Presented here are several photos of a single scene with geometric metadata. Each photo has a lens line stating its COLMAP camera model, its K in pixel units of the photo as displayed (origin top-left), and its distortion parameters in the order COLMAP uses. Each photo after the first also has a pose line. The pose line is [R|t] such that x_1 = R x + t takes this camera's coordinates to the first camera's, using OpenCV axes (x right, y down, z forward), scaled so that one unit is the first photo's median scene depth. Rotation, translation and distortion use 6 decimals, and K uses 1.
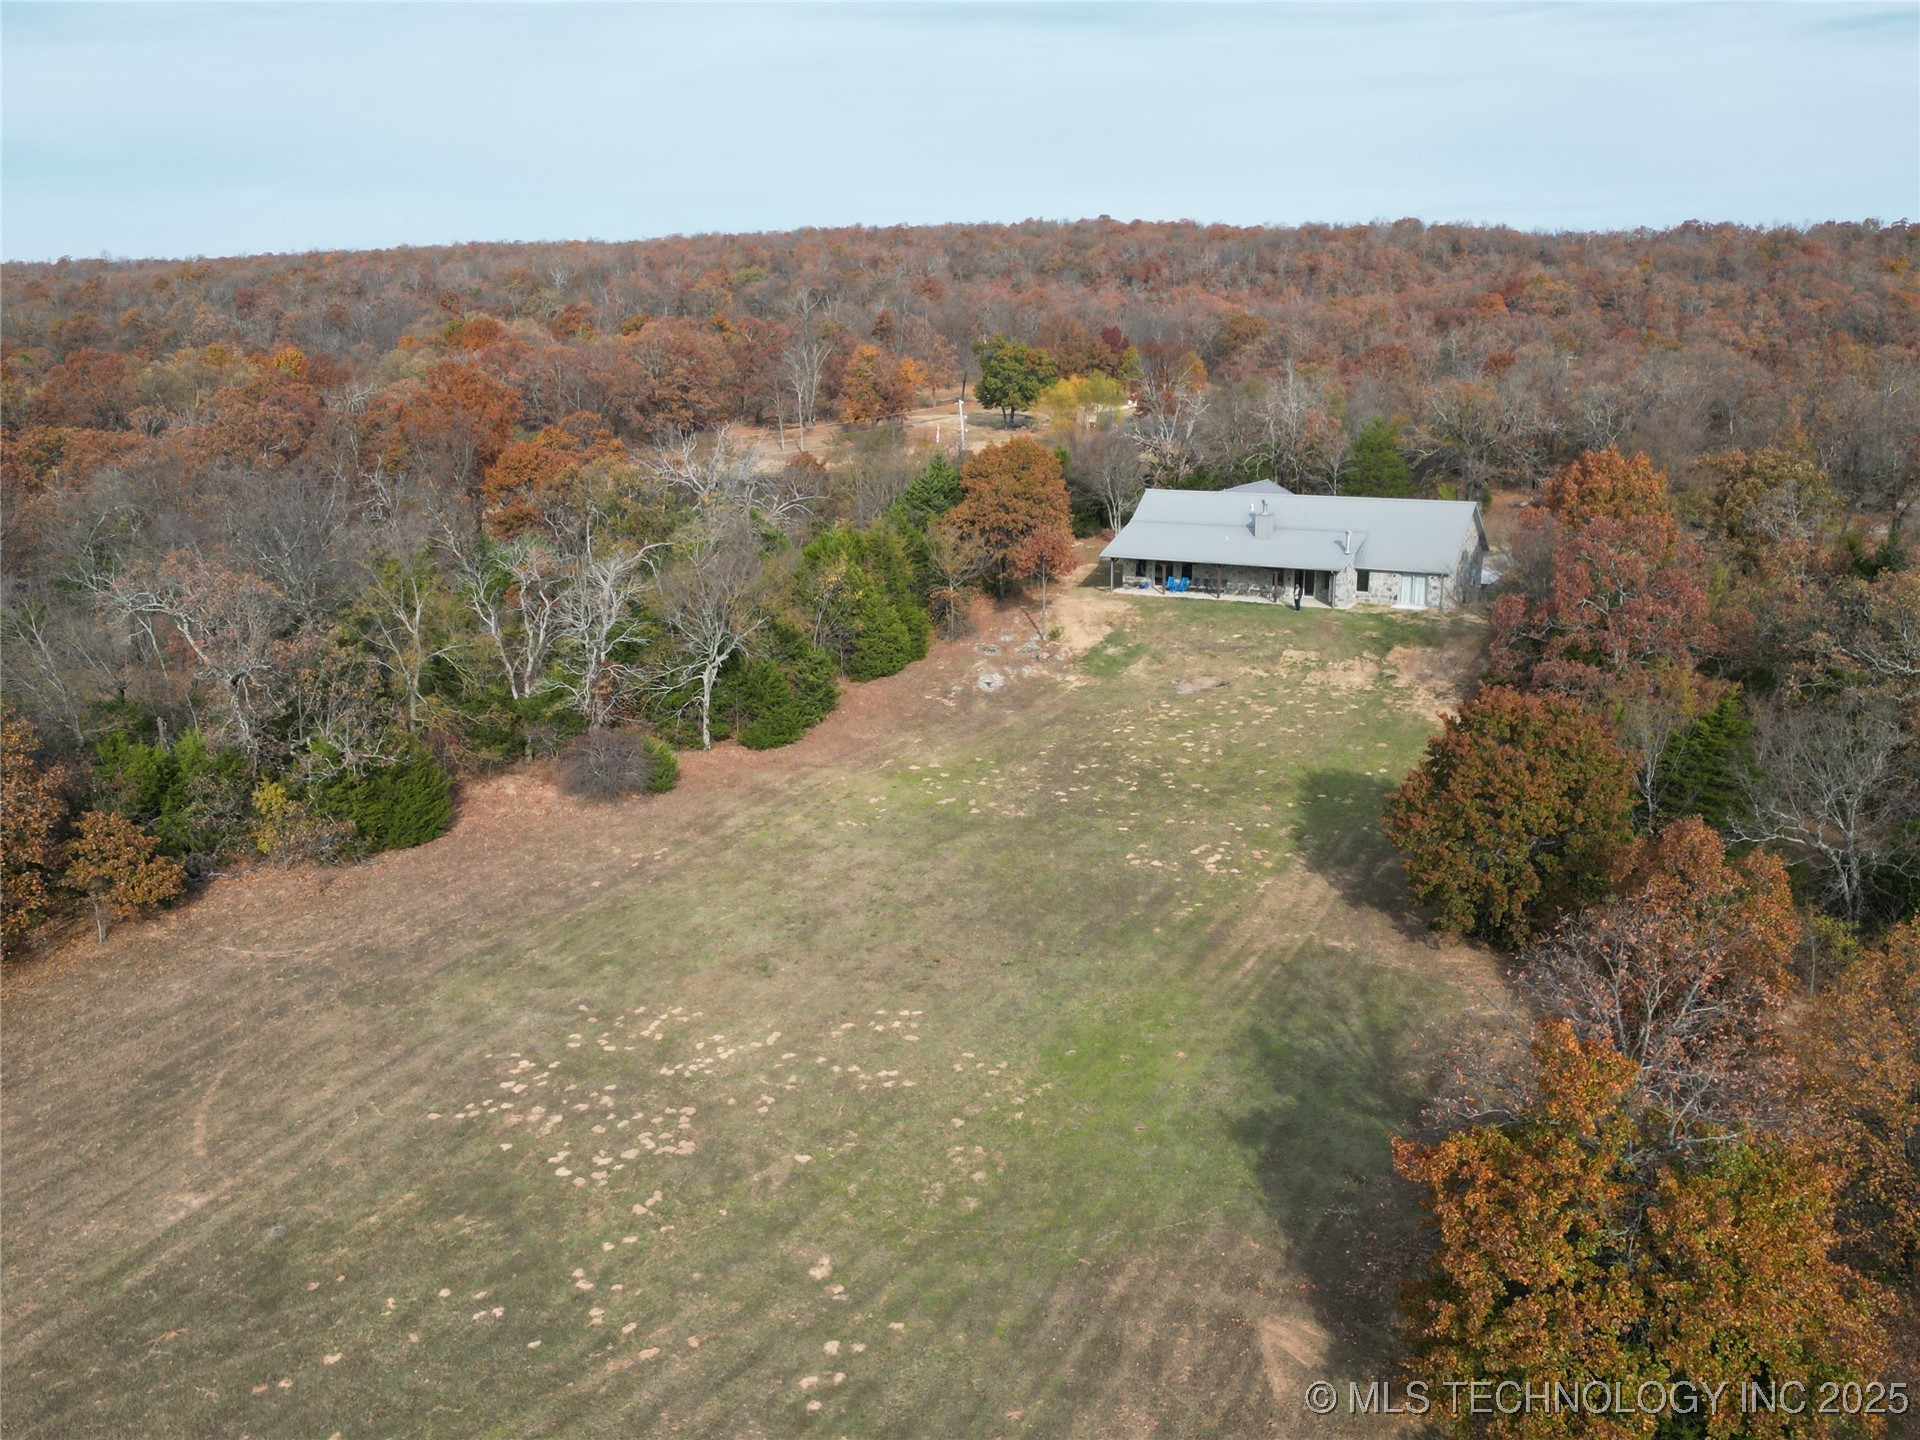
lens RADIAL K [[1352.6, 0, 960.6], [0, 1352.6, 727.3], [0, 0, 1]] dist [0.057410, -0.043392]
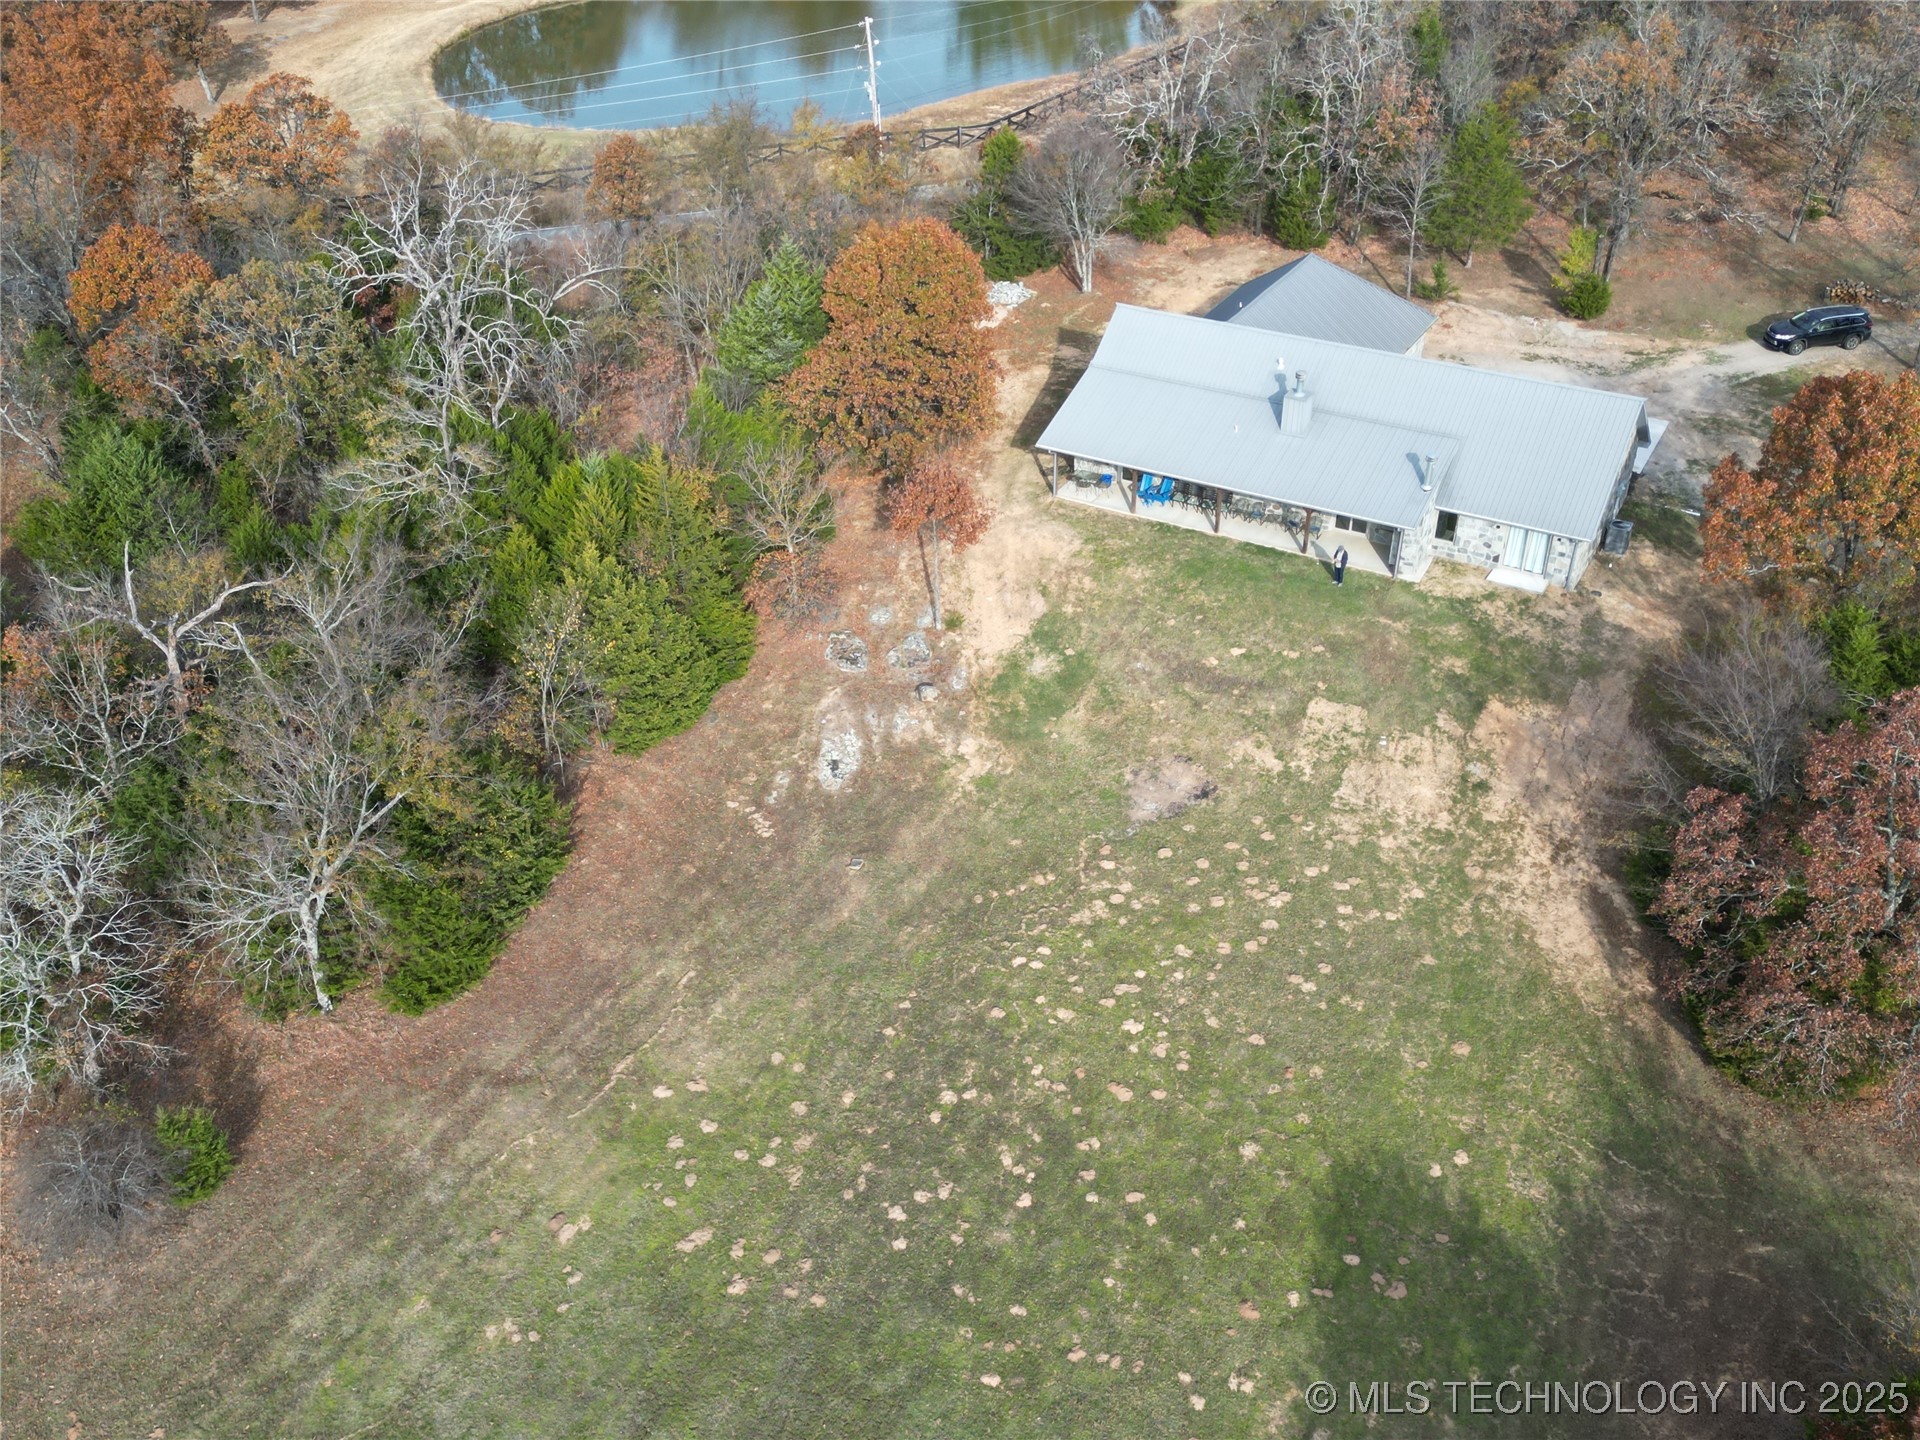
lens RADIAL K [[1352.6, 0, 970.4], [0, 1352.6, 654.6], [0, 0, 1]] dist [0.057410, -0.043392]
pose [[0.999993, -0.003179, -0.002010, 0.084356], [0.003676, 0.939487, 0.342564, -0.292996], [0.000800, -0.342569, 0.939492, 0.425270]]
